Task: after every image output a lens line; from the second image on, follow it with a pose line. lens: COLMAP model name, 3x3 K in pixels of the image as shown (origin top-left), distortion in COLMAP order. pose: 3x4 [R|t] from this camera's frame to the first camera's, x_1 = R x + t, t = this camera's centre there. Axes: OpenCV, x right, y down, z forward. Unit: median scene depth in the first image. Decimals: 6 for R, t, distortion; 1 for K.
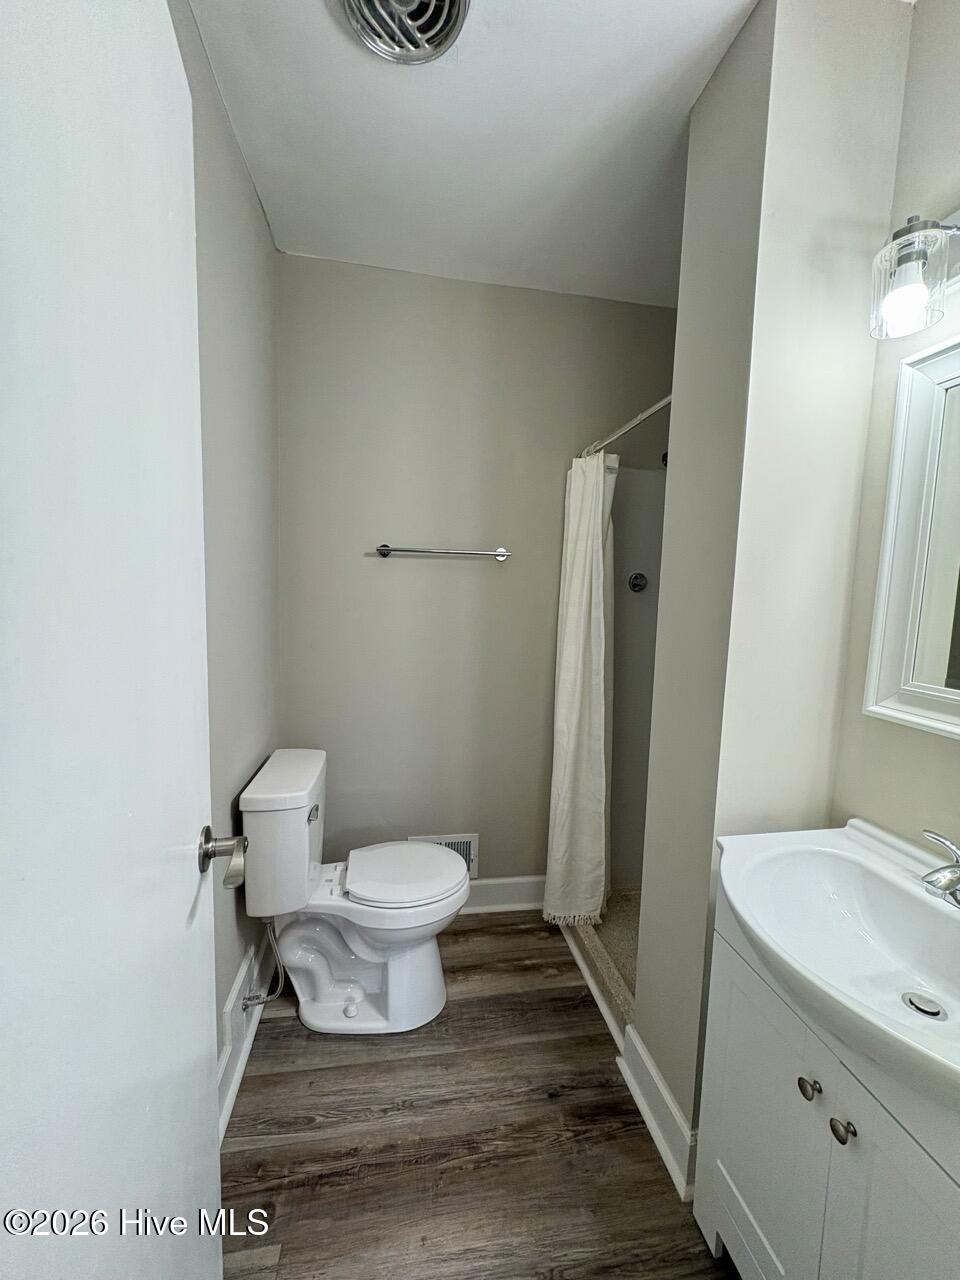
lens RADIAL K [[509.1, 0, 481.0], [0, 509.1, 642.8], [0, 0, 1]] dist [-0.000468, 0.000411]
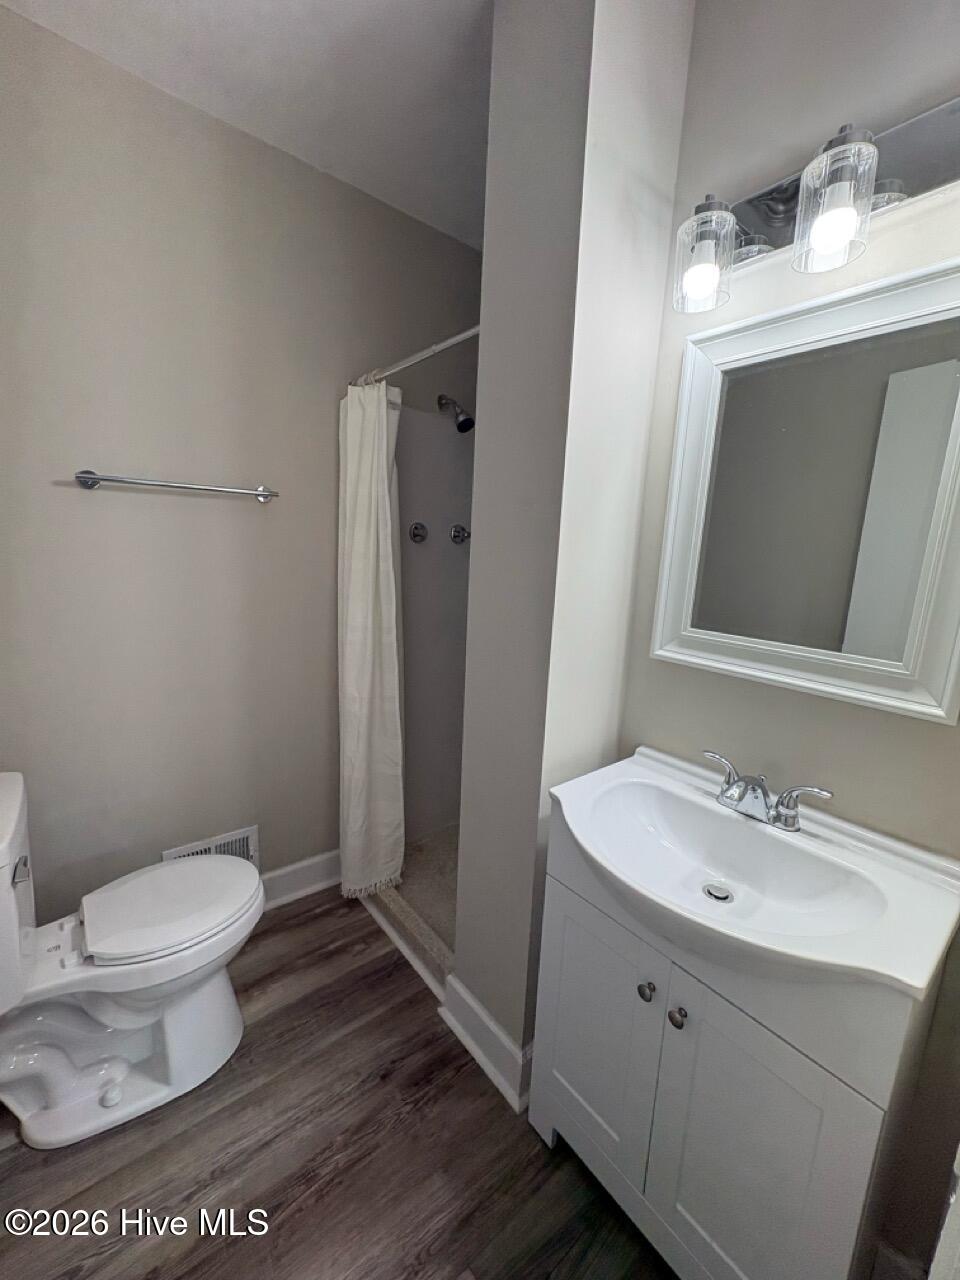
lens RADIAL K [[509.1, 0, 481.0], [0, 509.1, 642.8], [0, 0, 1]] dist [-0.000468, 0.000411]
pose [[0.874362, -0.078574, 0.478871, -0.089396], [0.029527, 0.993590, 0.109118, -0.020787], [-0.484376, -0.081269, 0.871077, 0.132241]]
